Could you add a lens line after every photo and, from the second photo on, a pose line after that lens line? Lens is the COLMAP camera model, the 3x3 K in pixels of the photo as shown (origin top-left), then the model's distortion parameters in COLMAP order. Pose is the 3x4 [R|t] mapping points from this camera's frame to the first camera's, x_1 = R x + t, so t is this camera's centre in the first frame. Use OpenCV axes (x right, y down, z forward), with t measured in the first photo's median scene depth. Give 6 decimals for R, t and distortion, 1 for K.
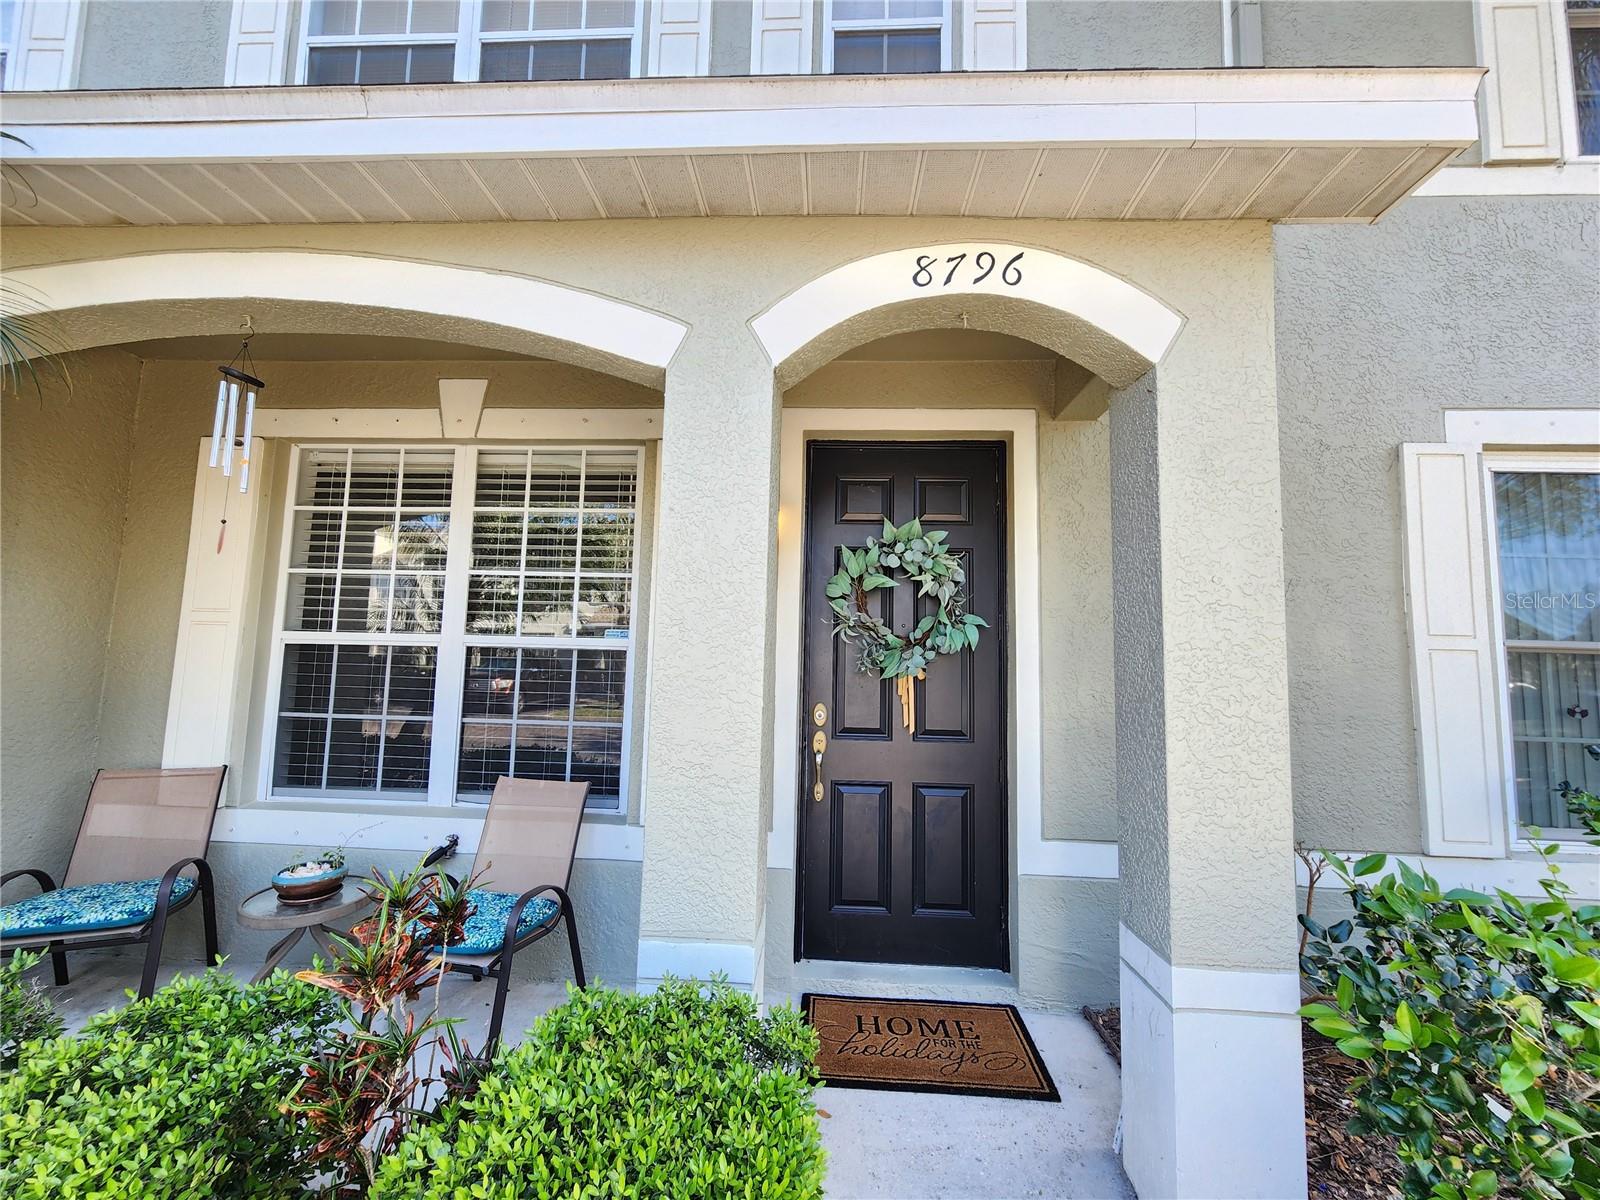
lens RADIAL K [[649.6, 0, 790.9], [0, 649.6, 600.2], [0, 0, 1]] dist [0.002258, 0.000029]
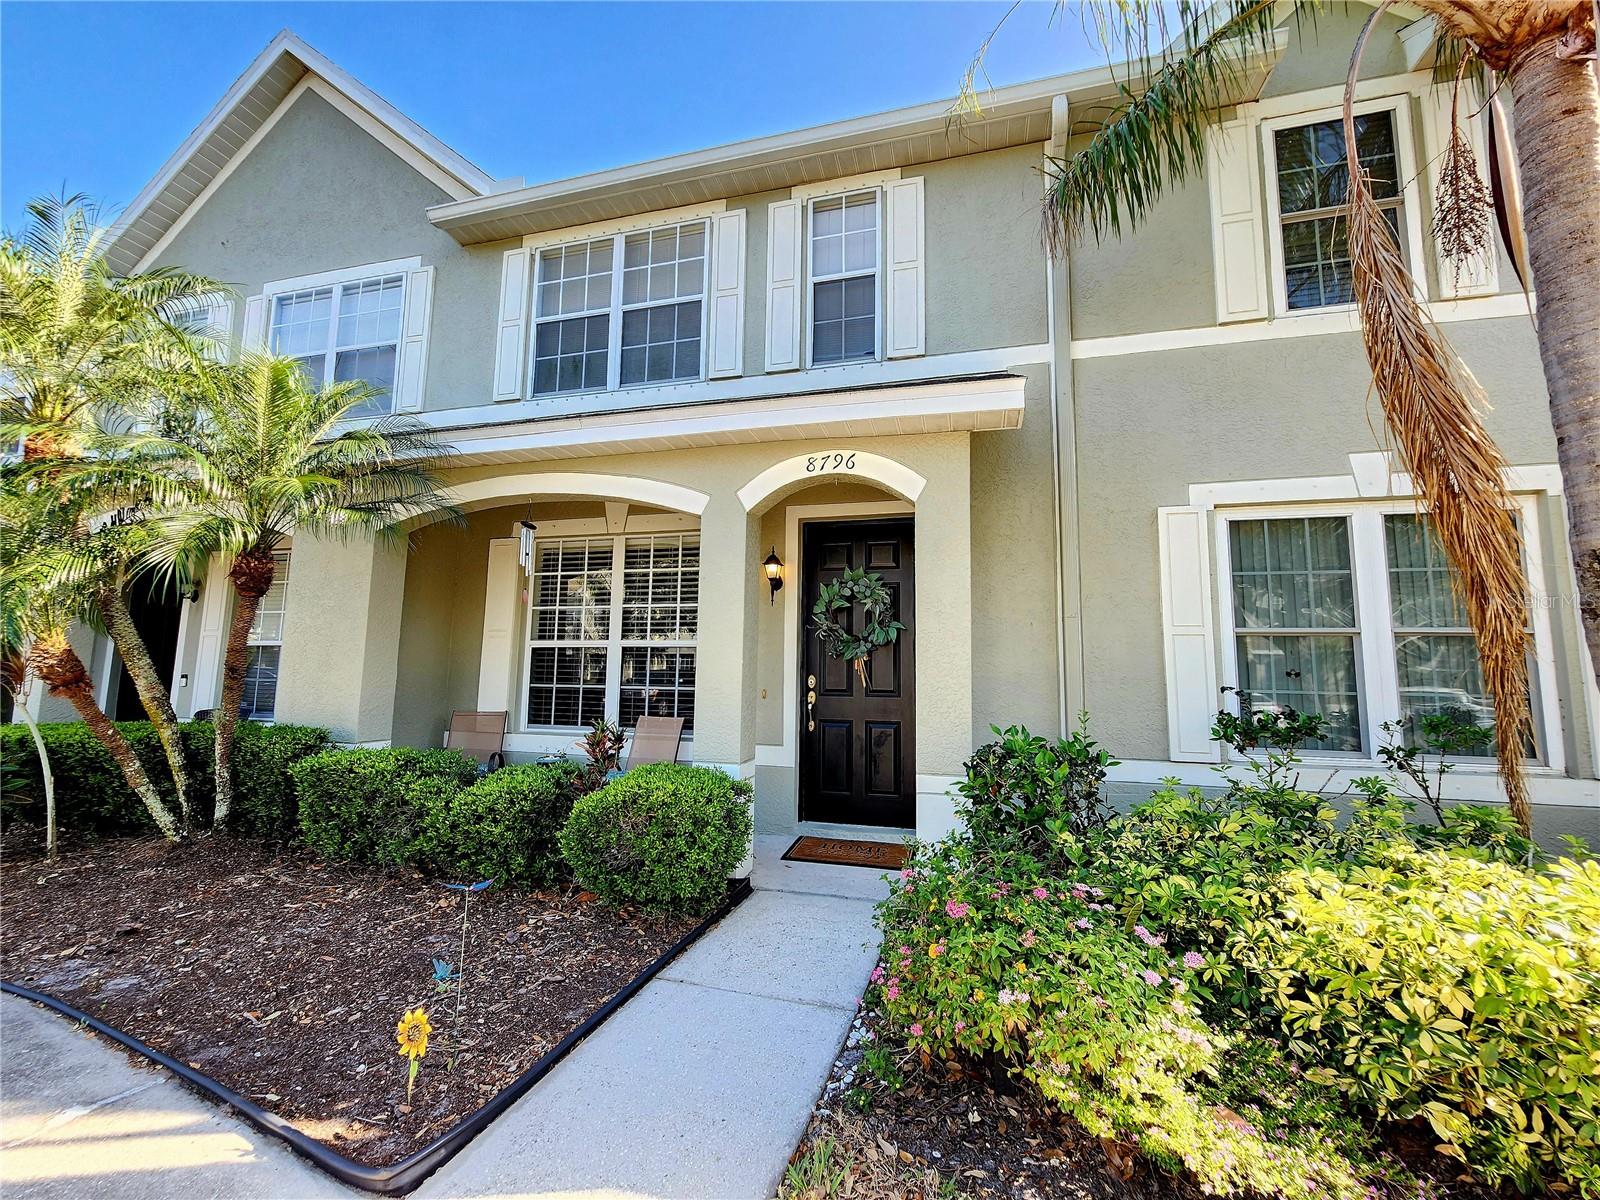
lens RADIAL K [[649.6, 0, 790.9], [0, 649.6, 600.2], [0, 0, 1]] dist [0.002258, 0.000029]
pose [[0.978312, -0.033943, -0.204338, 0.334183], [0.028360, 0.999142, -0.030192, 0.009307], [0.205187, 0.023742, 0.978435, -0.674773]]
